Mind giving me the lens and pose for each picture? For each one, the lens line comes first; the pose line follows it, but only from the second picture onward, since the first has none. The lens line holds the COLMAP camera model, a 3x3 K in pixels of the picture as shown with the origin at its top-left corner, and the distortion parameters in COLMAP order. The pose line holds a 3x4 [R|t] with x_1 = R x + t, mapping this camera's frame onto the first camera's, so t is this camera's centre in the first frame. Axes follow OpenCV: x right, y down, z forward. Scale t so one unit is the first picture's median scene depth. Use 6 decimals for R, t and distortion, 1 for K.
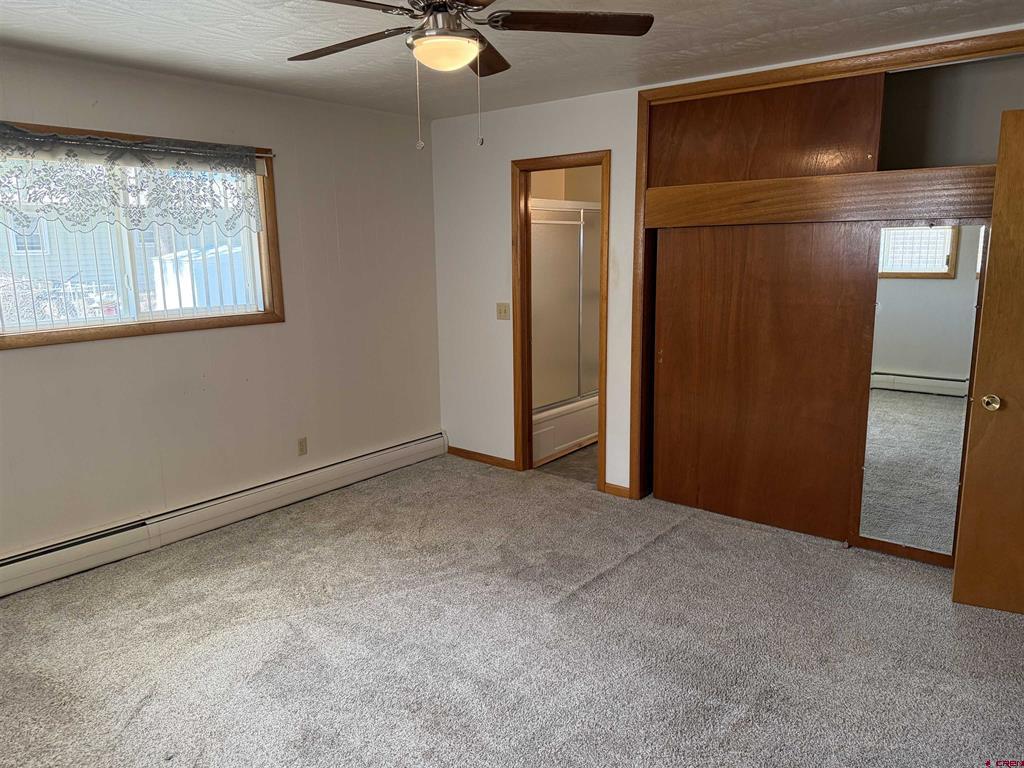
lens RADIAL K [[736.0, 0, 512.0], [0, 736.0, 384.0], [0, 0, 1]] dist [-0.005576, -0.006400]
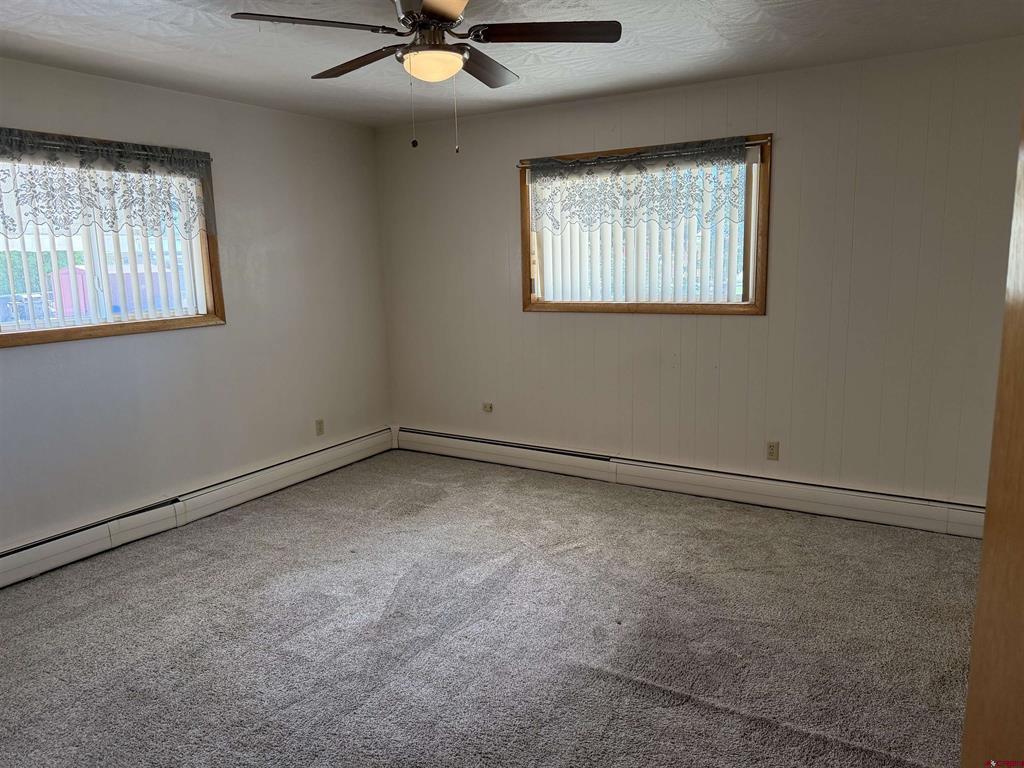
lens RADIAL K [[719.6, 0, 512.0], [0, 719.6, 384.0], [0, 0, 1]] dist [0.092914, -0.108235]
pose [[0.119886, 0.180132, -0.976309, 0.675848], [-0.163678, 0.973531, 0.159521, -0.109420], [0.979202, 0.140676, 0.146197, 0.637543]]
